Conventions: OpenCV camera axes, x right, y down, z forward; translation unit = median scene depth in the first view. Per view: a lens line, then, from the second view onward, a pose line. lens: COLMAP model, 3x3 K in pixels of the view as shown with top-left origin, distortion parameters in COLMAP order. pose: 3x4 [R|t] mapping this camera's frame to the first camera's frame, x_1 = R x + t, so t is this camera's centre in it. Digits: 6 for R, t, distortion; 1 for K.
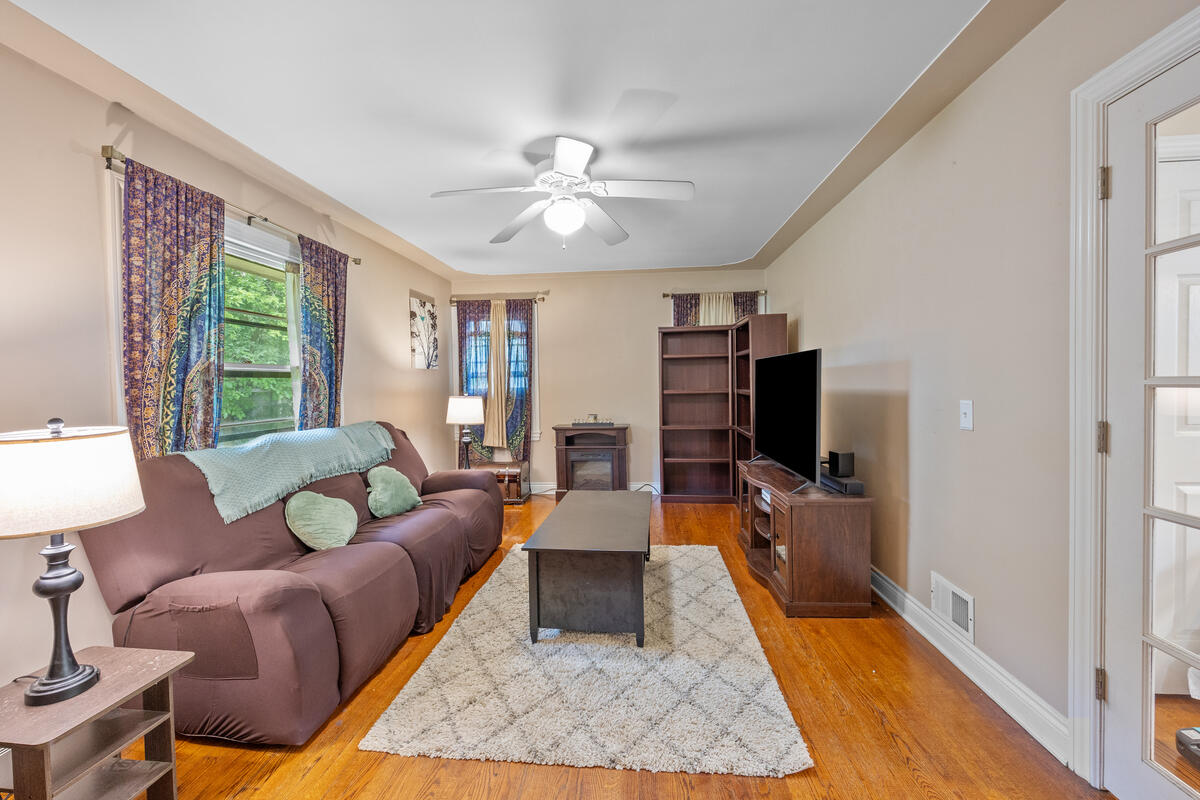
lens RADIAL K [[486.9, 0, 597.3], [0, 486.9, 395.8], [0, 0, 1]] dist [-0.000964, 0.000092]
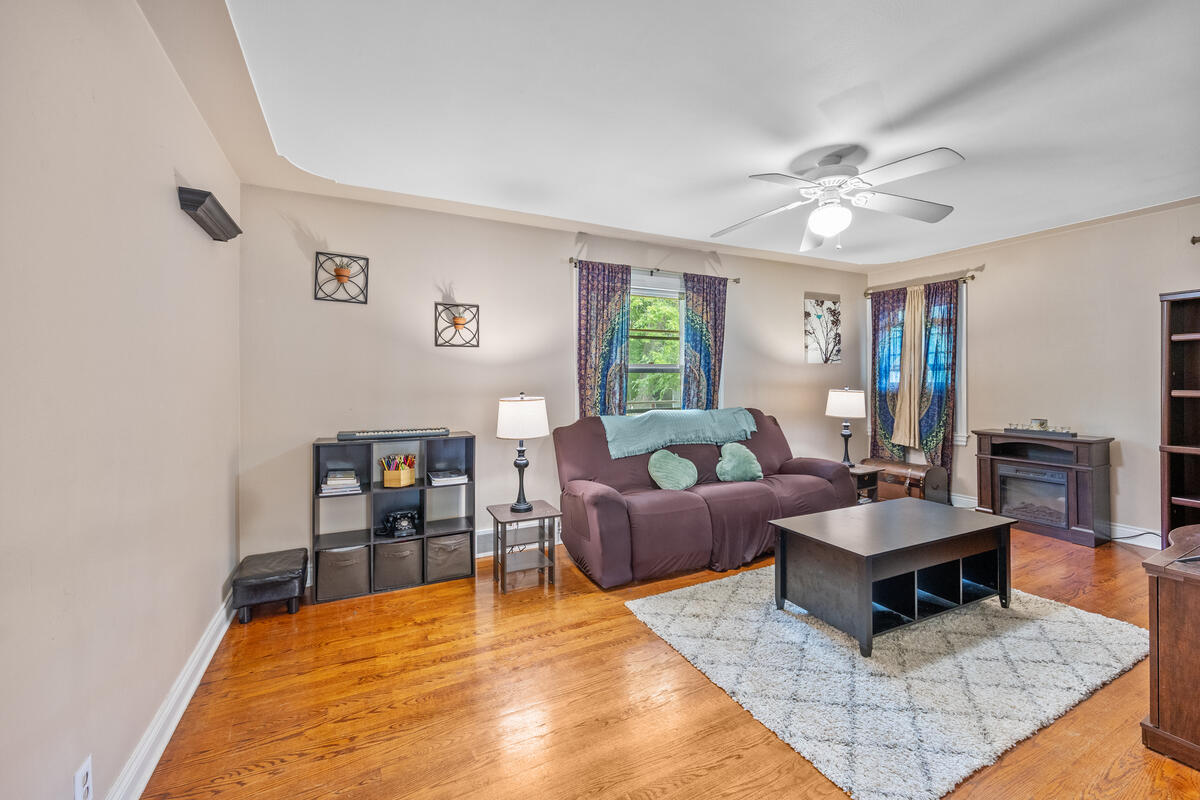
lens RADIAL K [[487.3, 0, 601.6], [0, 487.3, 382.7], [0, 0, 1]] dist [-0.000426, 0.000139]
pose [[0.532677, 0.018136, -0.846124, 0.468204], [-0.025716, 0.999656, 0.005238, -0.009714], [0.845928, 0.018969, 0.532960, 0.033606]]
